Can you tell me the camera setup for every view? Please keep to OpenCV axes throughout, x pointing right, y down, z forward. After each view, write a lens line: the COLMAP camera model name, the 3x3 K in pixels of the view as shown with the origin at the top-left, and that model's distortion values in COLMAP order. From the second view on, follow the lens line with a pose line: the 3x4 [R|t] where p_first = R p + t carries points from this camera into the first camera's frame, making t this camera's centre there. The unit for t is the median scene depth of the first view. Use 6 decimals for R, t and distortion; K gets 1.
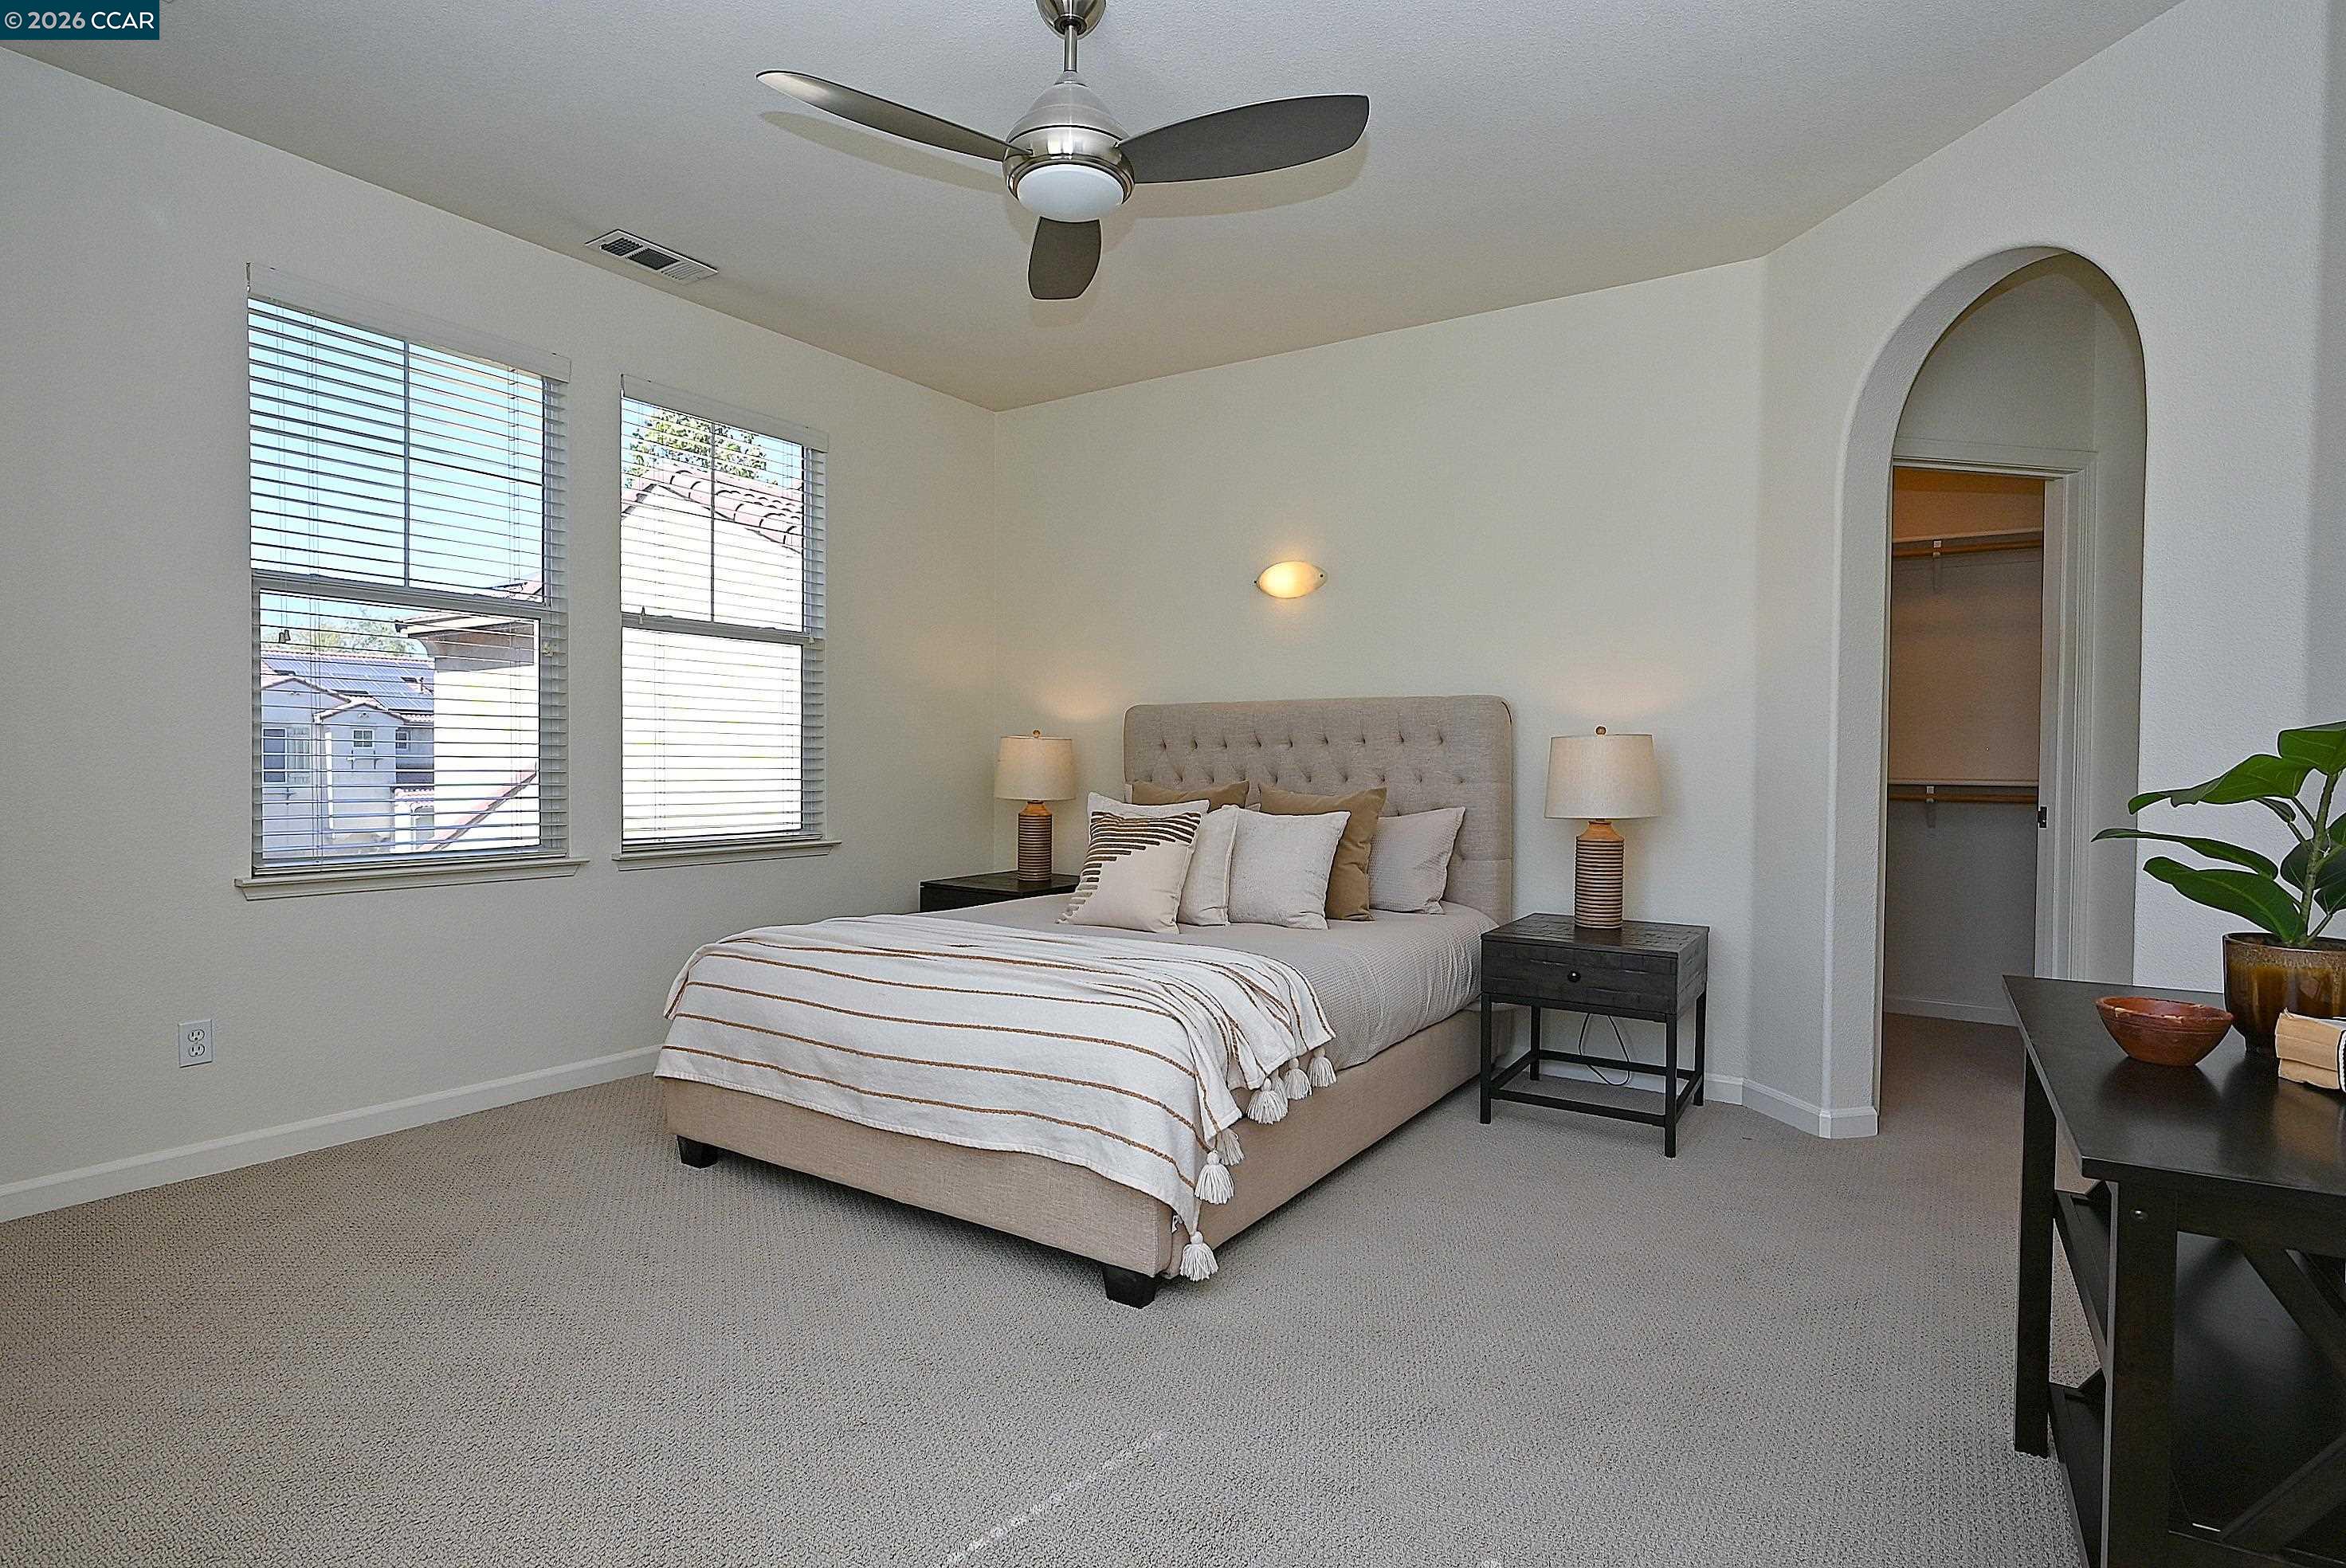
lens RADIAL K [[1143.9, 0, 1170.6], [0, 1143.9, 800.0], [0, 0, 1]] dist [0.070043, 0.000086]
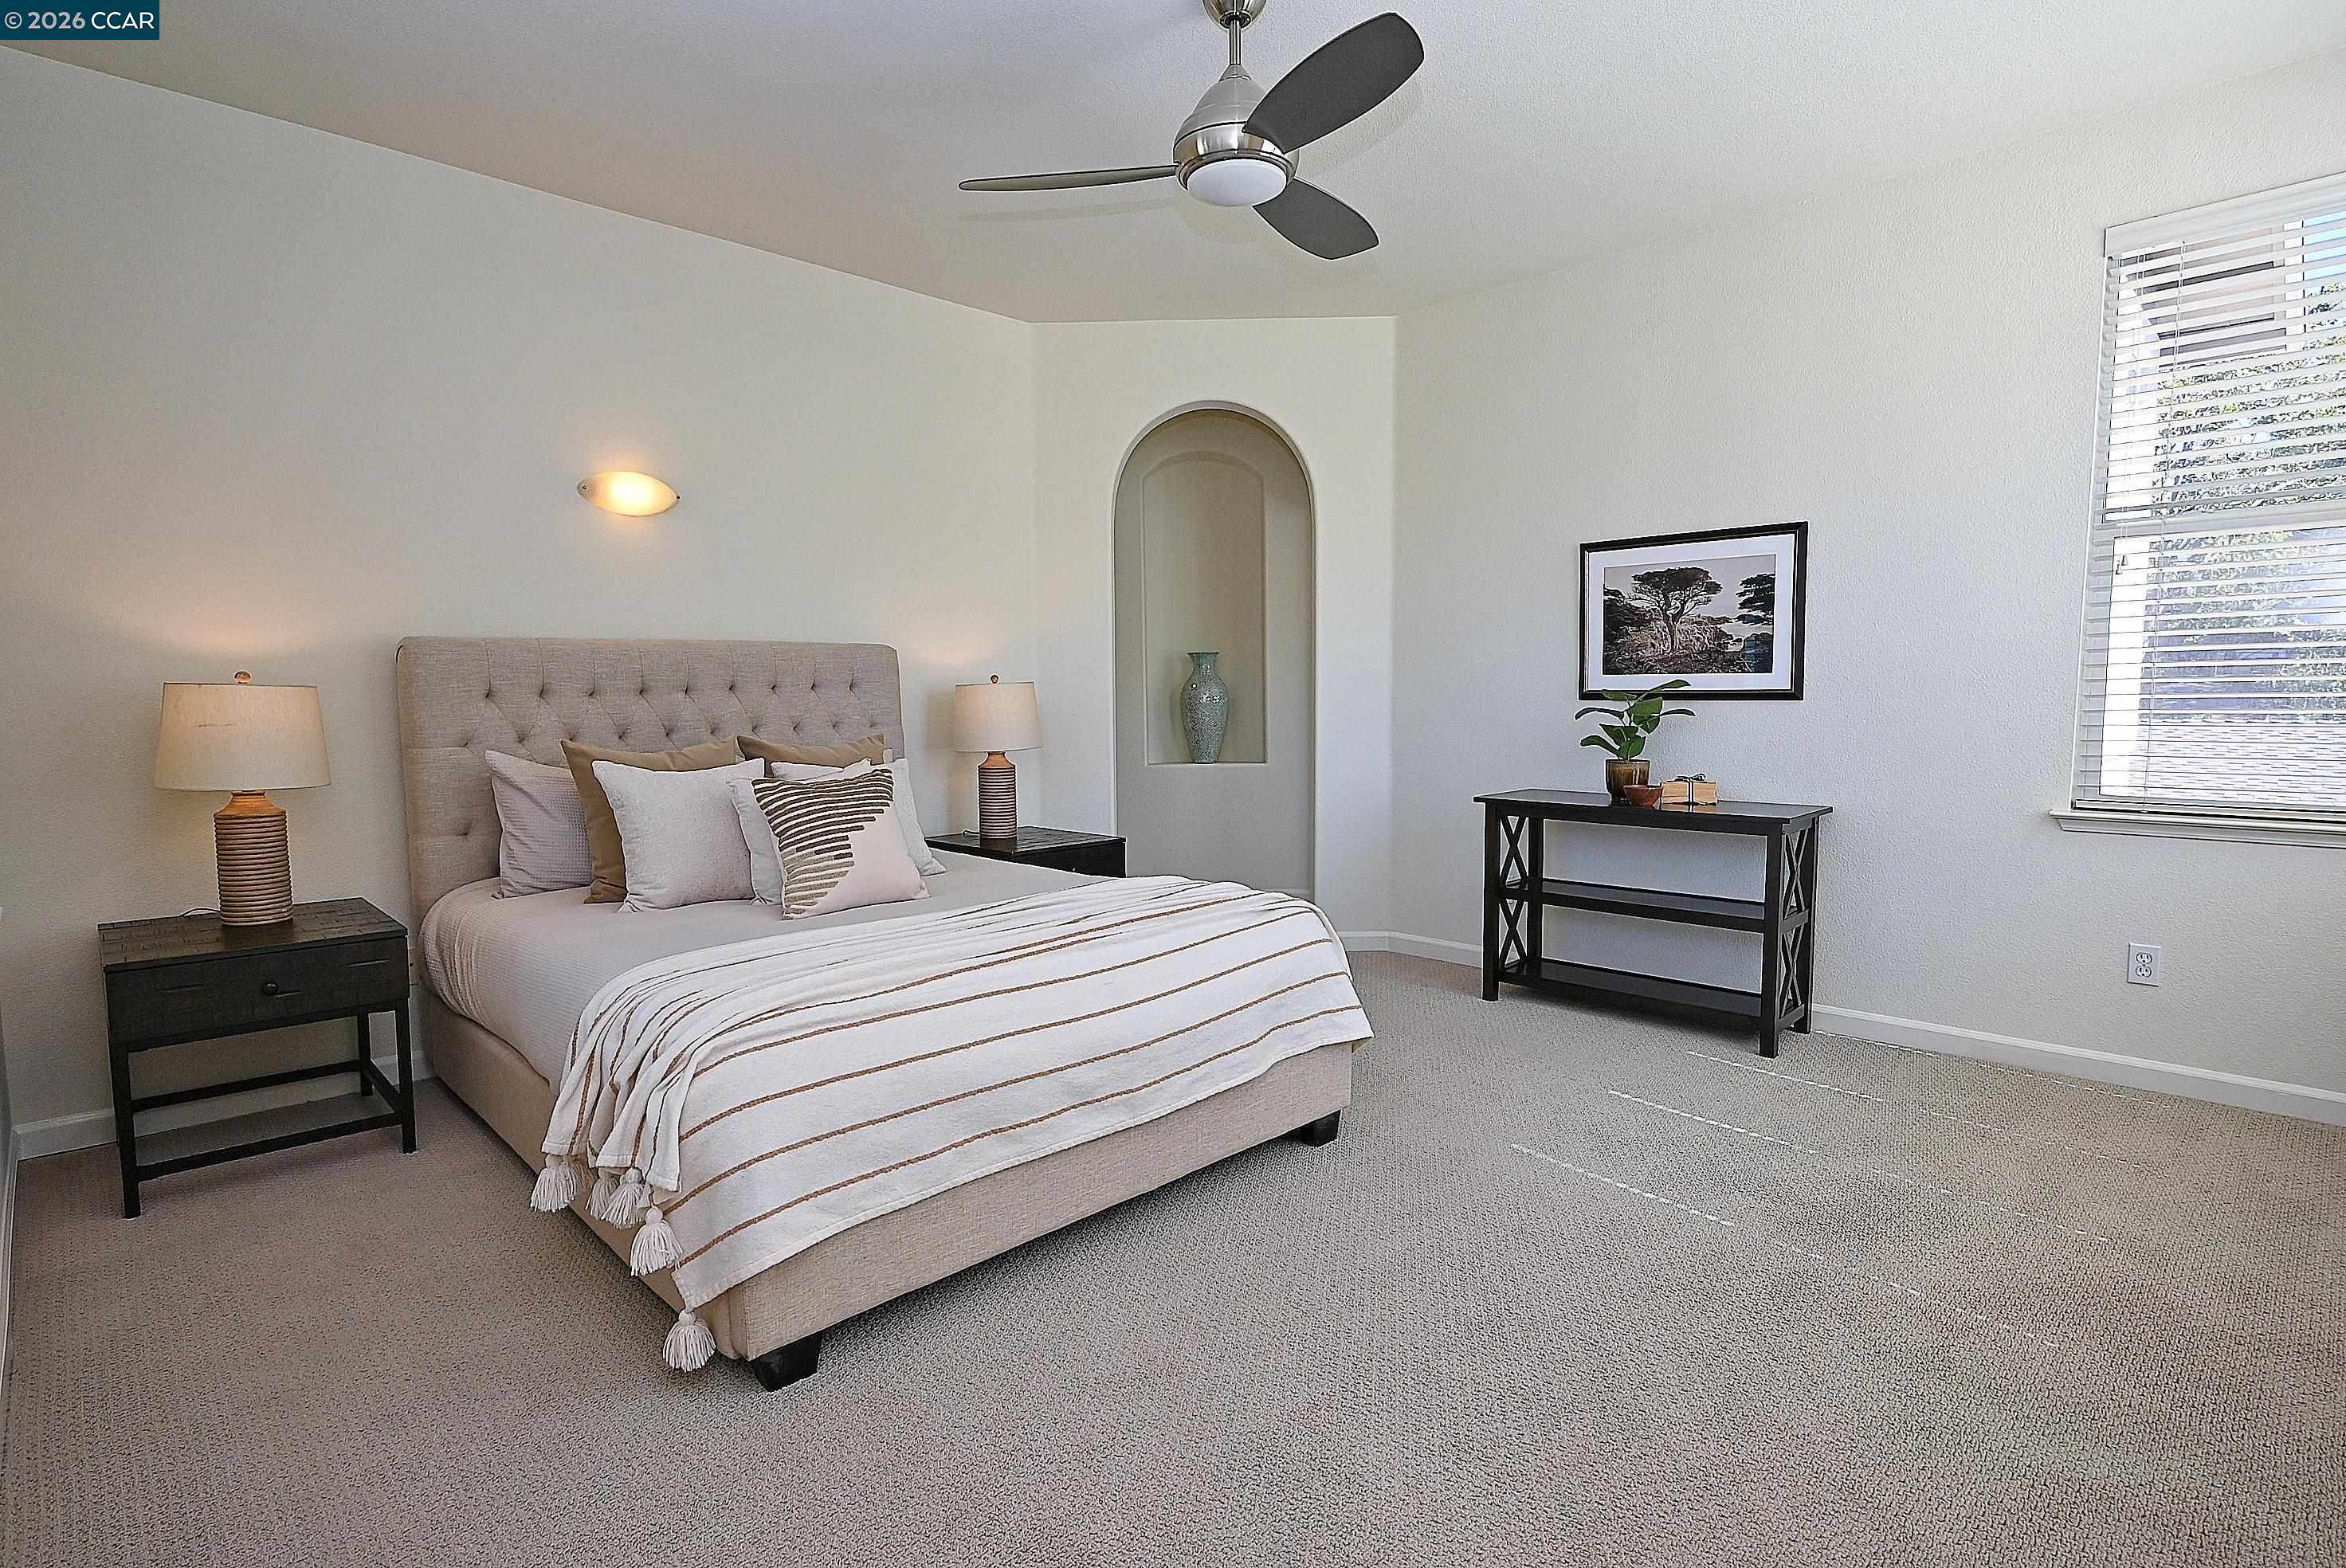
lens RADIAL K [[1167.4, 0, 1178.4], [0, 1167.4, 789.5], [0, 0, 1]] dist [-0.007925, -0.000064]
pose [[0.203429, -0.083032, 0.975562, -0.812425], [0.051889, 0.995912, 0.073944, -0.026988], [-0.977714, 0.035578, 0.206906, 0.575602]]
